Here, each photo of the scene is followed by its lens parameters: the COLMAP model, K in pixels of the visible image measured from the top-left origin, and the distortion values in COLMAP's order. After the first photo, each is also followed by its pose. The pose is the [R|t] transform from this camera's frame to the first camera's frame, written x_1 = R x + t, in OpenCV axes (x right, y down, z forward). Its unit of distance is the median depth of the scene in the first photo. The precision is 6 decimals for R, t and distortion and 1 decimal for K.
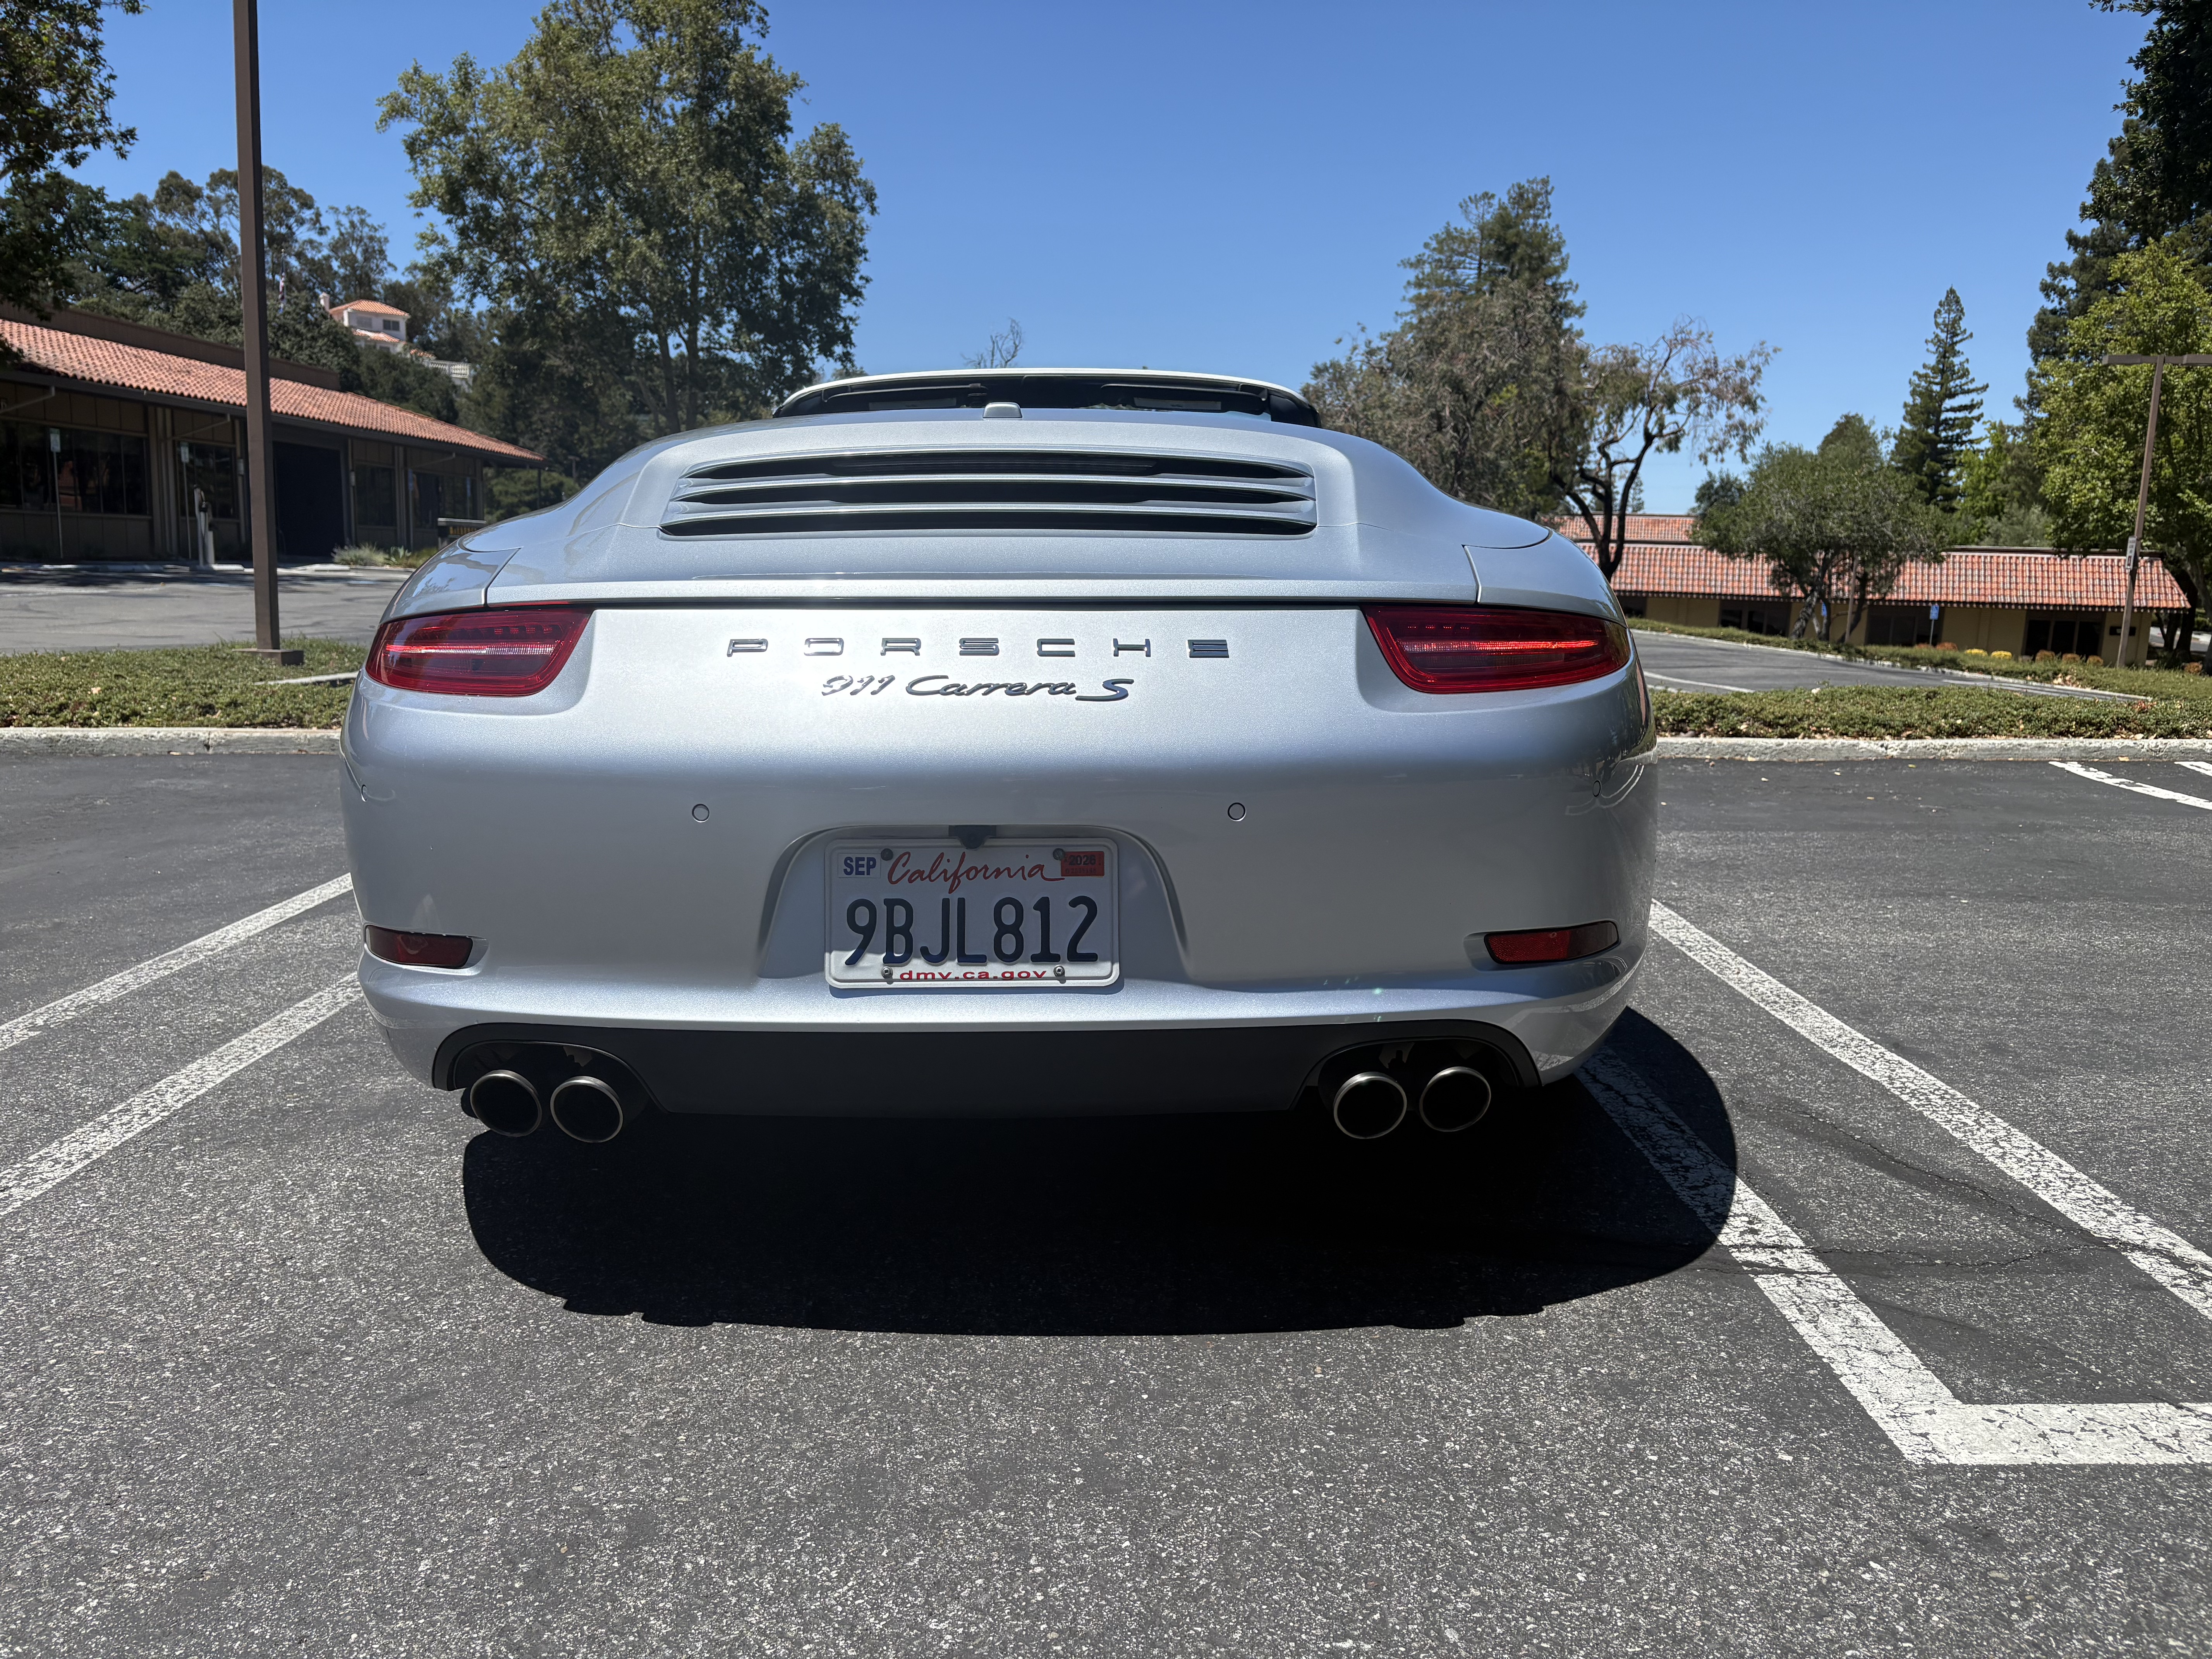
lens RADIAL K [[1682.3, 0, 1098.1], [0, 1682.3, 831.0], [0, 0, 1]] dist [0.037854, -0.035355]
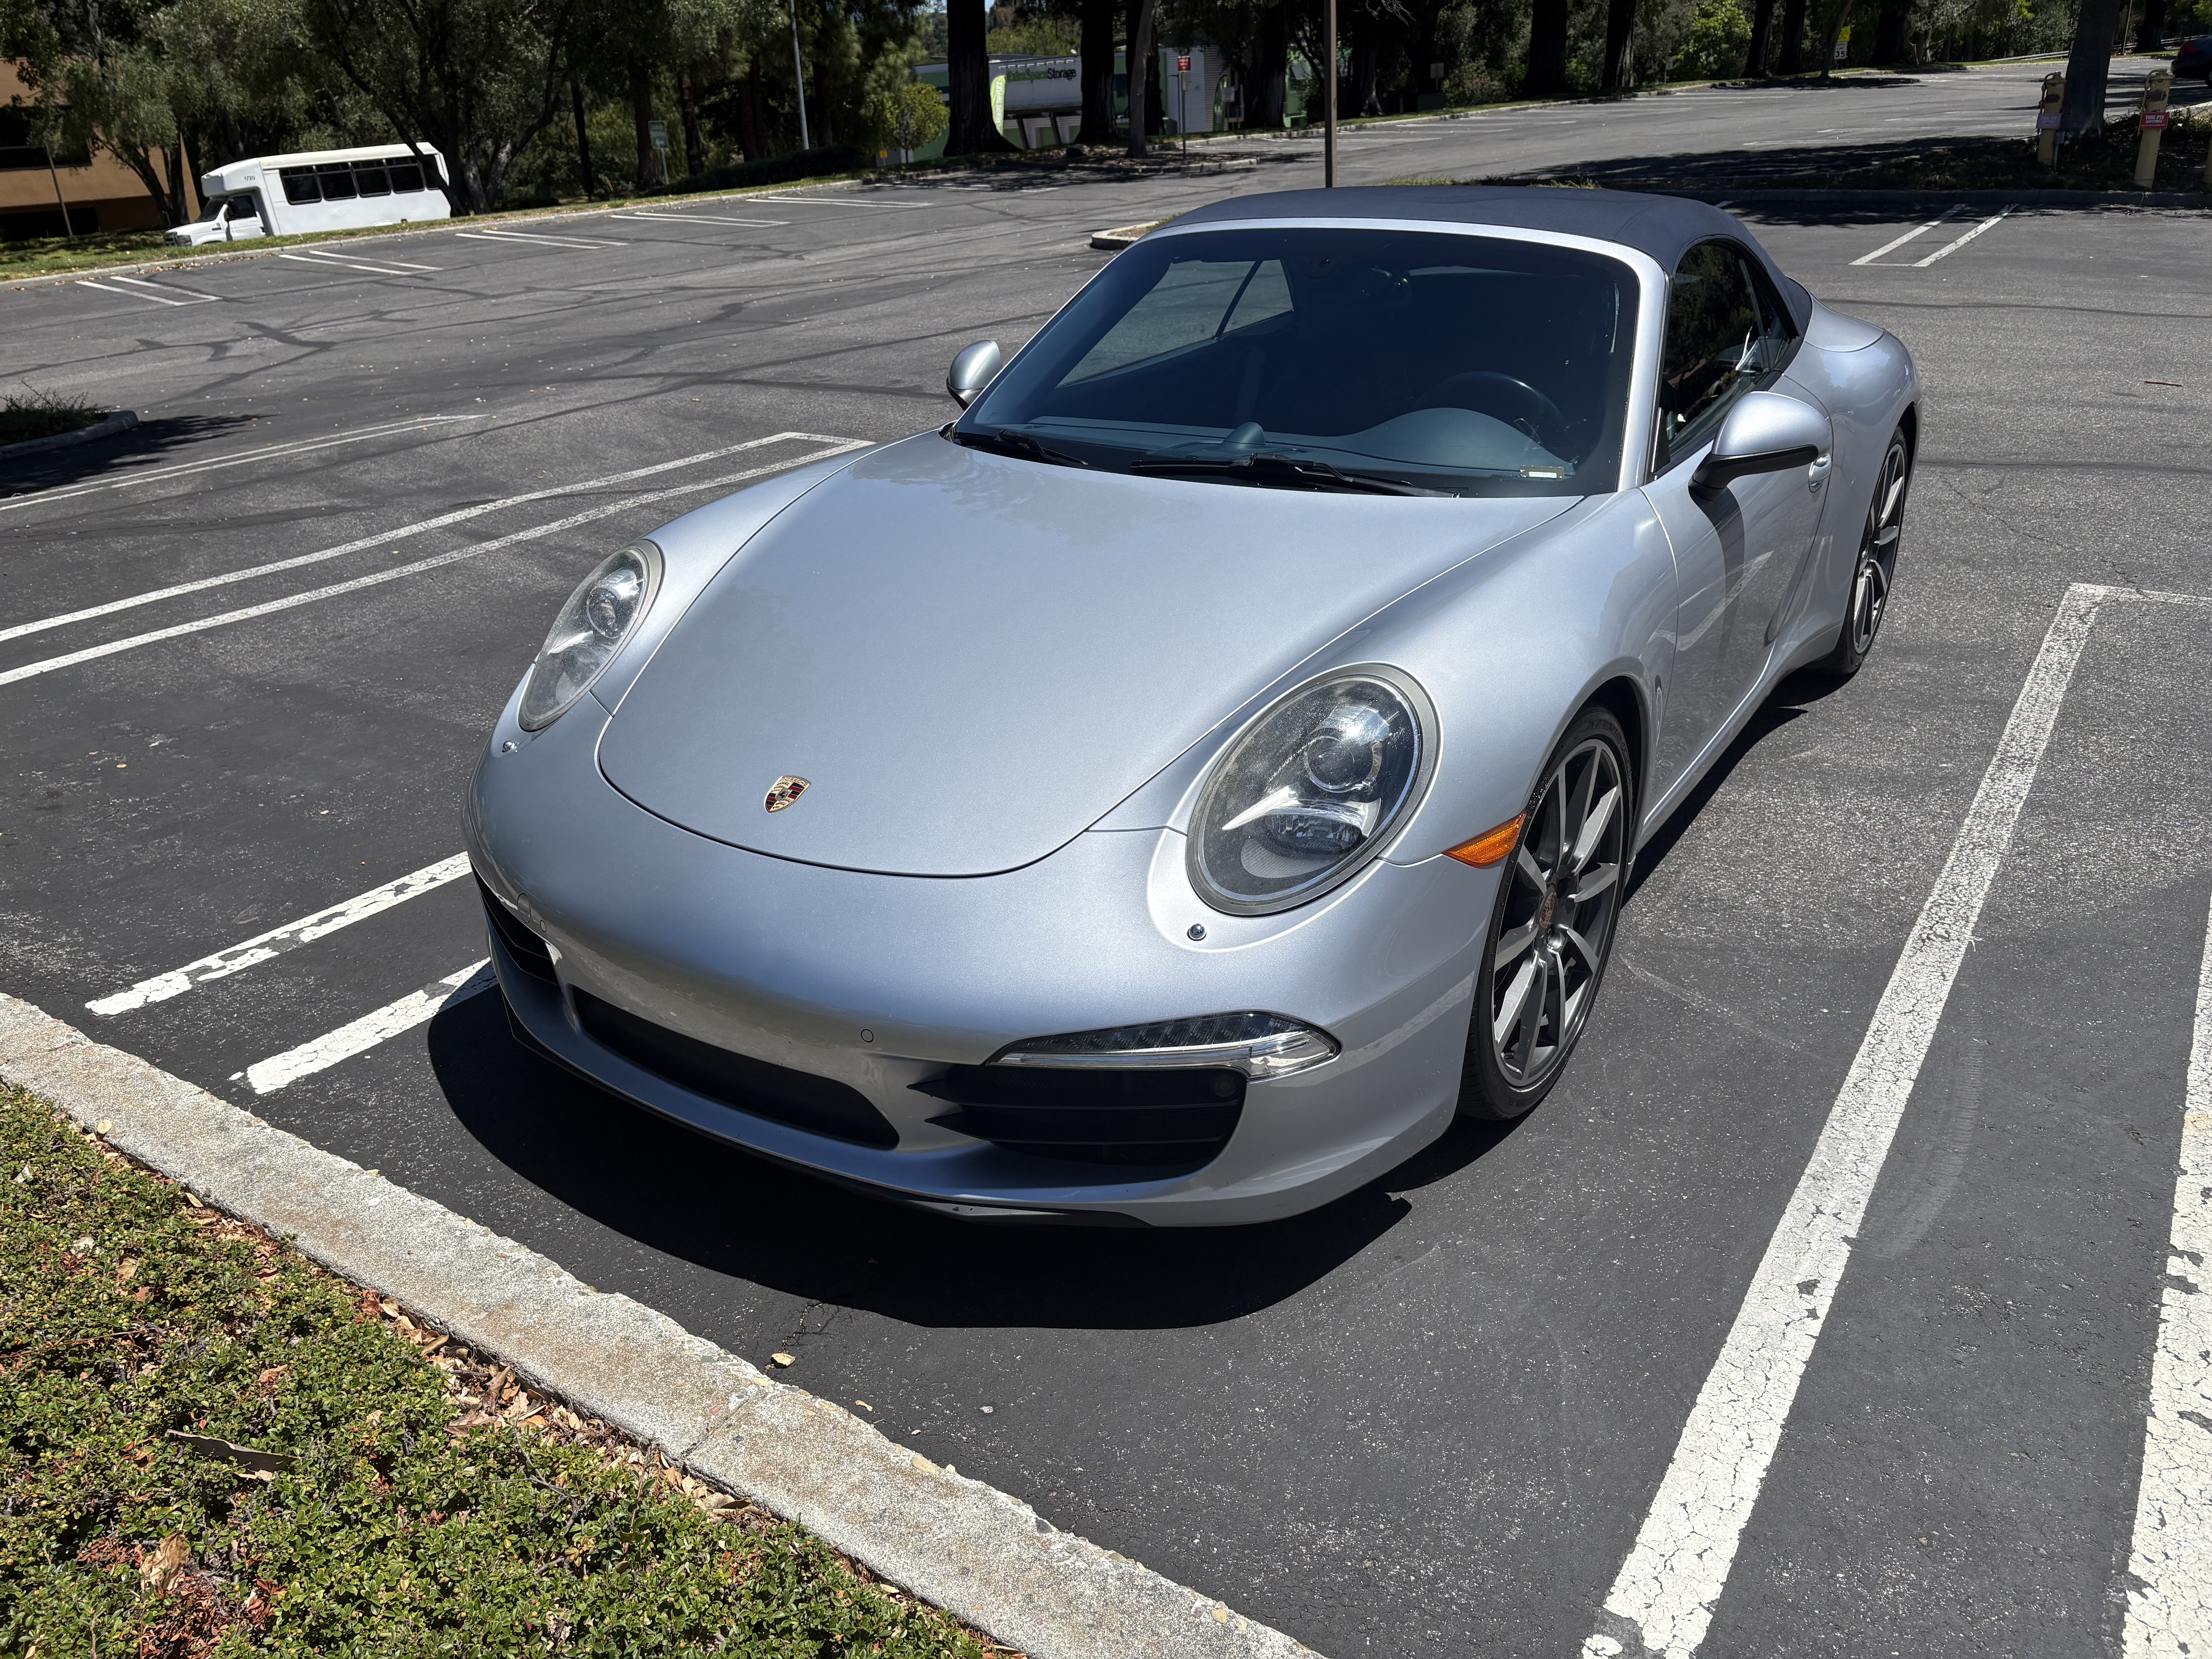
lens RADIAL K [[1713.0, 0, 1106.8], [0, 1713.0, 822.6], [0, 0, 1]] dist [0.034993, -0.025797]
pose [[-0.847034, -0.189649, 0.496554, -0.724648], [0.117541, 0.844226, 0.522940, -0.842072], [-0.518379, 0.501314, -0.692797, 3.148748]]
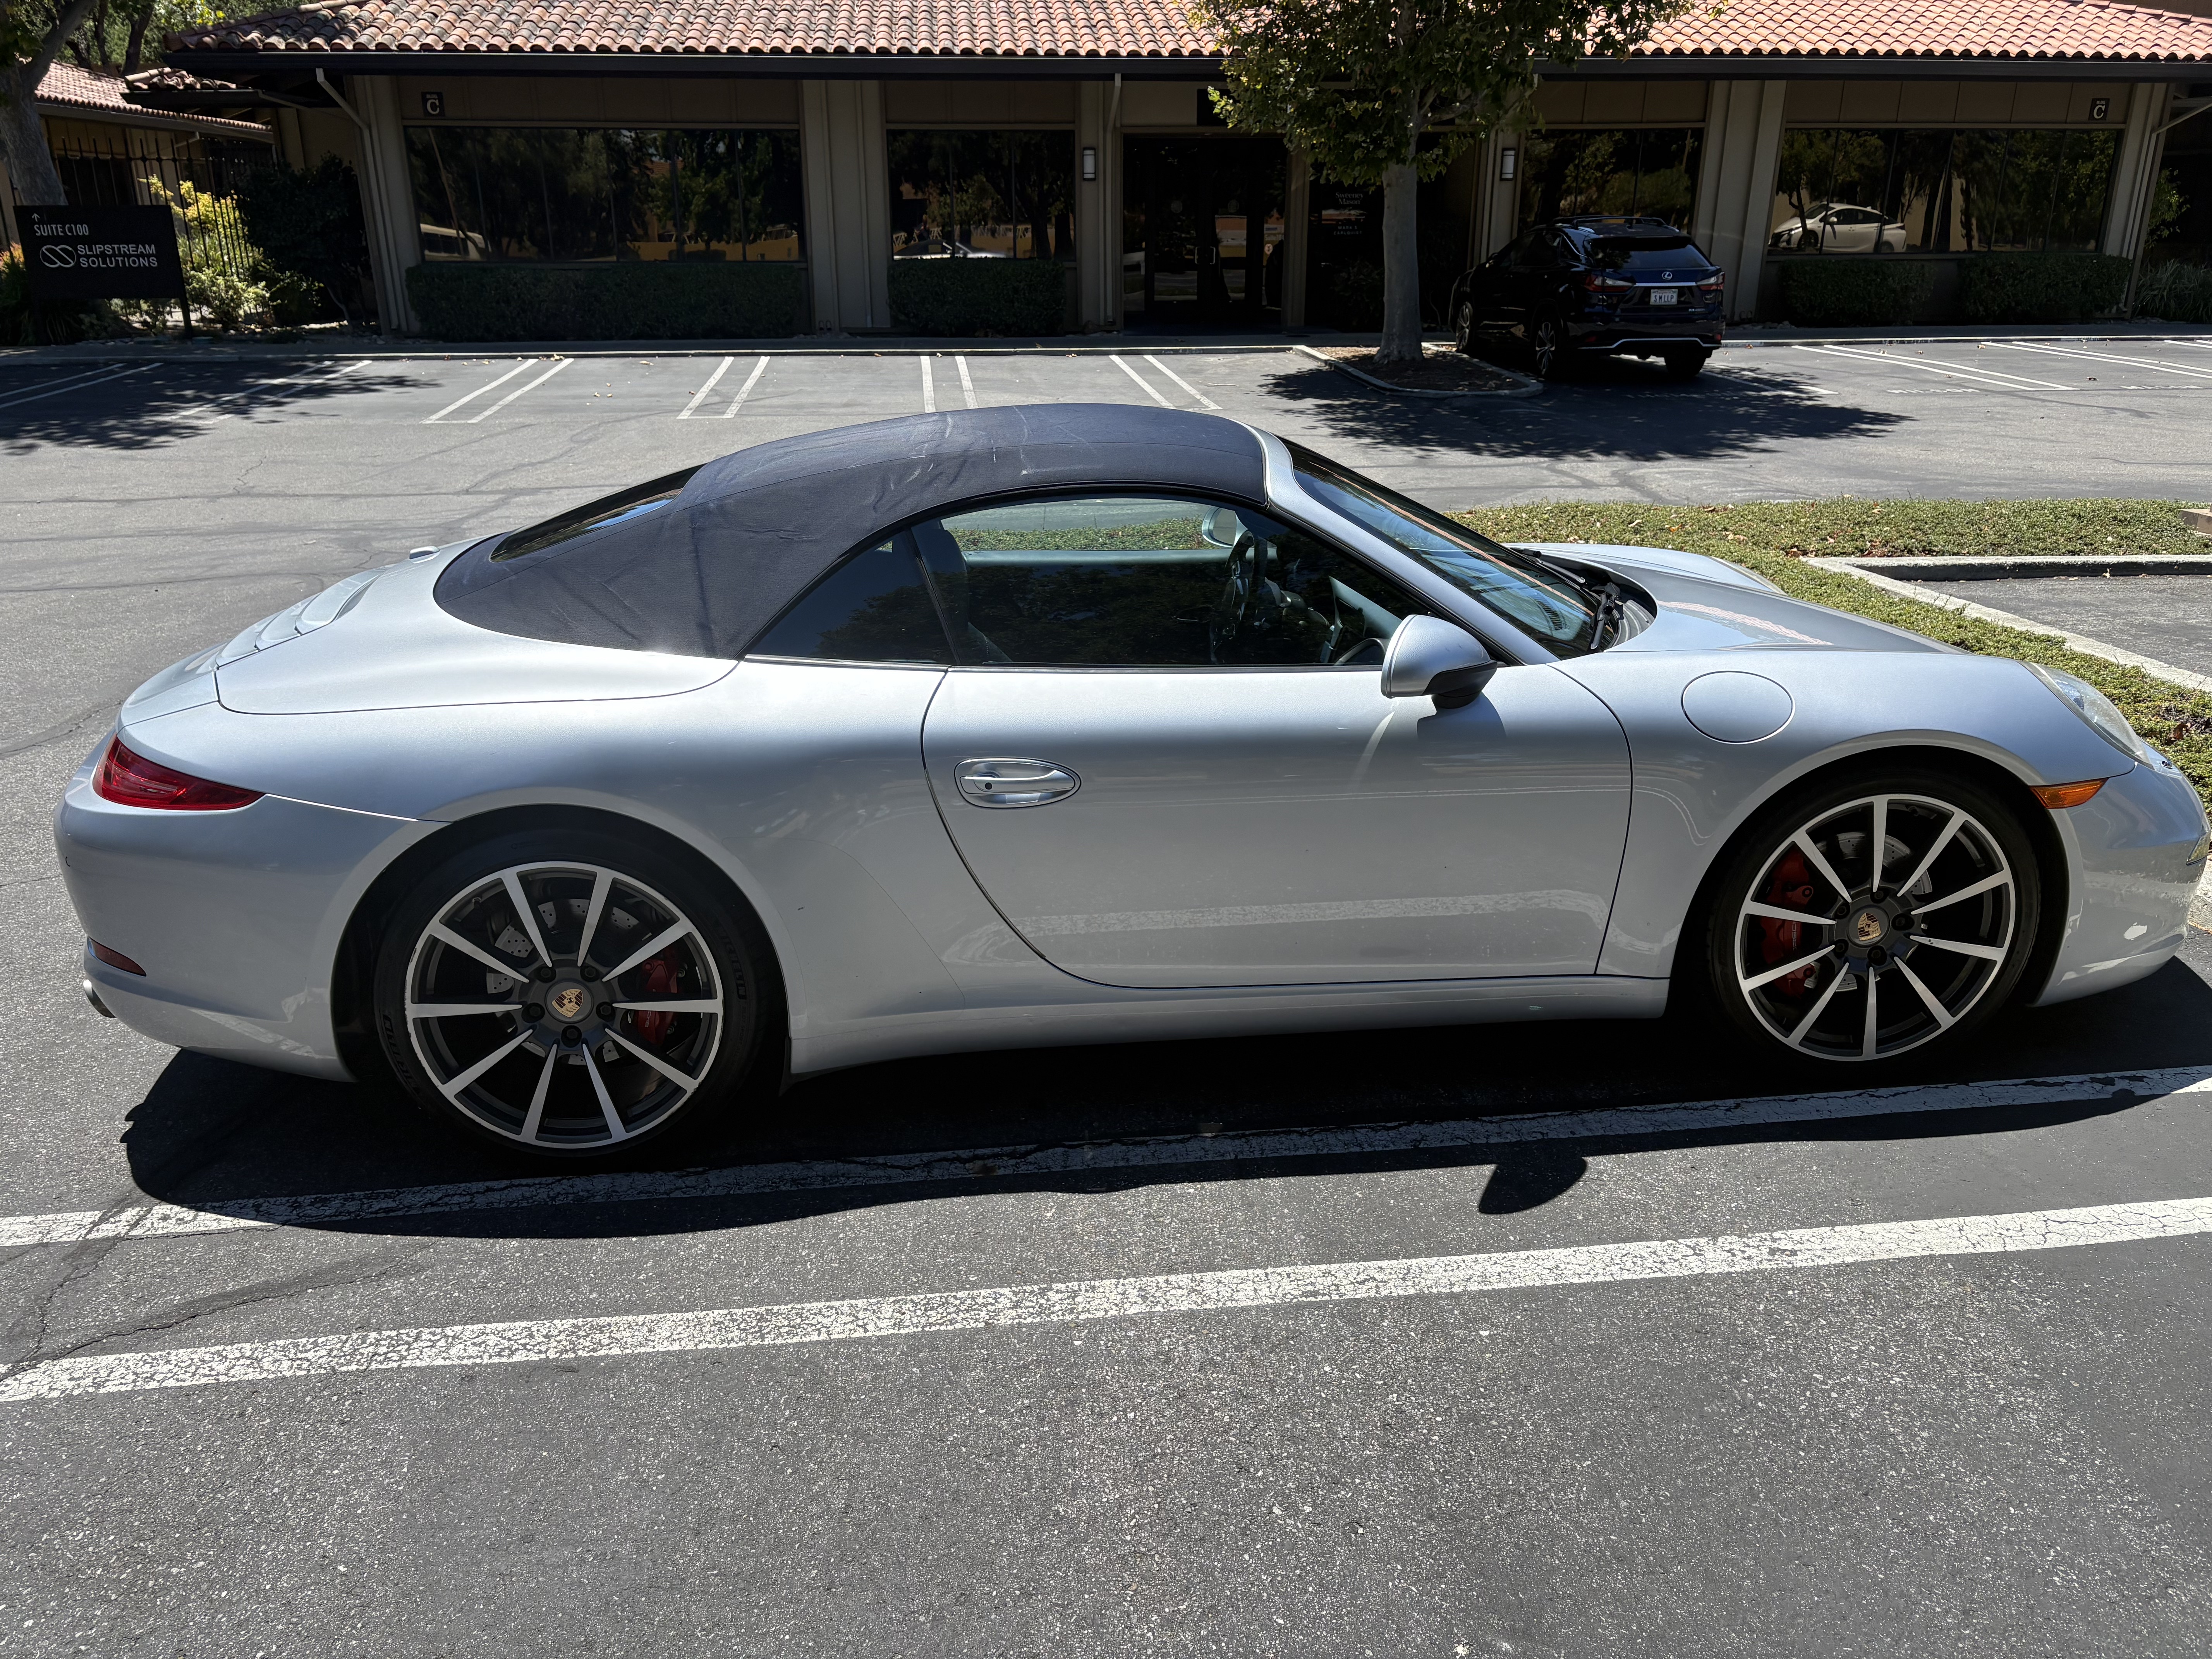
lens RADIAL K [[1713.0, 0, 1106.8], [0, 1713.0, 822.6], [0, 0, 1]] dist [0.034993, -0.025797]
pose [[0.124598, 0.357079, -0.925727, 1.538802], [-0.162576, 0.927735, 0.335972, -0.615046], [0.978797, 0.108639, 0.173646, 1.341892]]
